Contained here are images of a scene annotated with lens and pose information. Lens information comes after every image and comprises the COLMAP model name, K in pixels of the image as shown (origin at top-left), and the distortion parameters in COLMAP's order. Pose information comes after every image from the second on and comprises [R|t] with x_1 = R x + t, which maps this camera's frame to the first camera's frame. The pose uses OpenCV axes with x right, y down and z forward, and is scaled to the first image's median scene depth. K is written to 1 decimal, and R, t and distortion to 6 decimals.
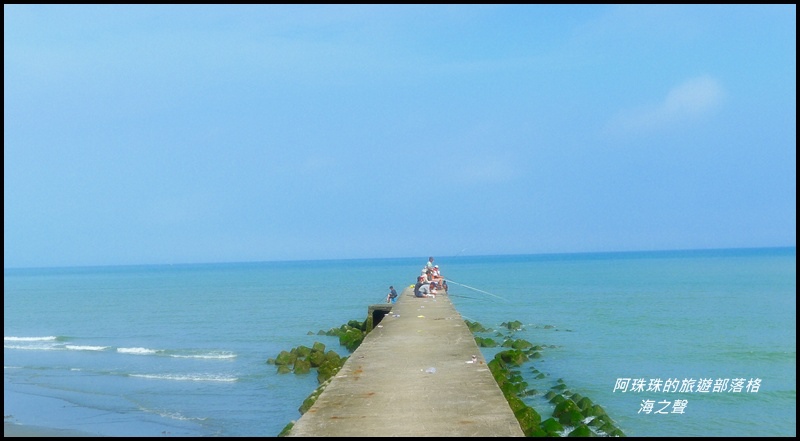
lens RADIAL K [[1176.3, 0, 400.3], [0, 1176.3, 220.7], [0, 0, 1]] dist [-0.103489, 0.000000]
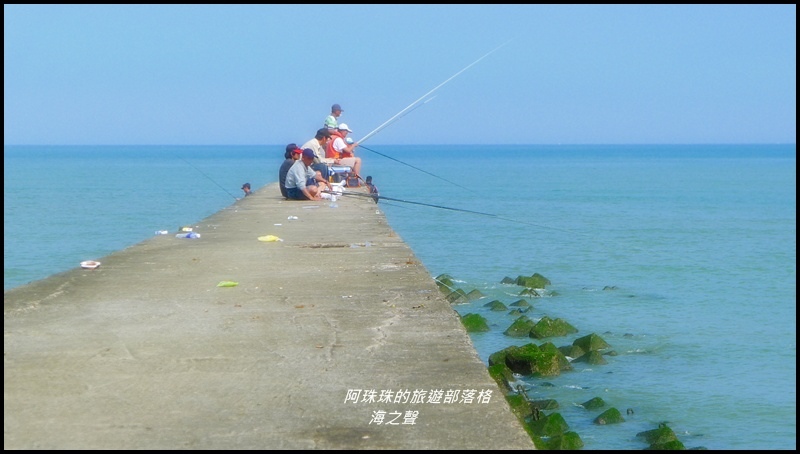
lens RADIAL K [[2079.1, 0, 400.1], [0, 2079.1, 226.5], [0, 0, 1]] dist [0.087374, 0.000000]
pose [[0.998696, 0.021114, 0.046489, 0.020747], [-0.023881, 0.997925, 0.059788, 0.036885], [-0.045130, -0.060820, 0.997128, 0.379601]]
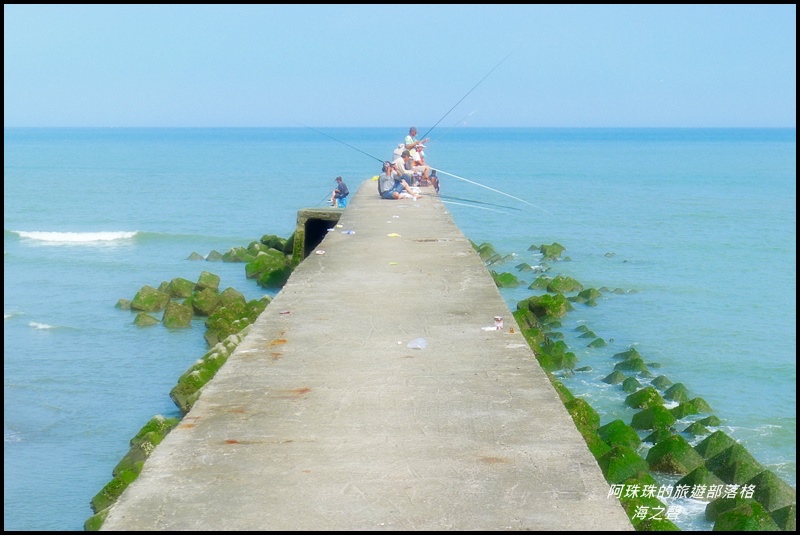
lens RADIAL K [[1988.0, 0, 396.9], [0, 1988.0, 268.8], [0, 0, 1]] dist [0.112086, 0.000000]
pose [[0.999397, 0.024744, 0.024377, -0.002592], [-0.027102, 0.994447, 0.101690, 0.001651], [-0.021725, -0.102290, 0.994517, 0.053739]]
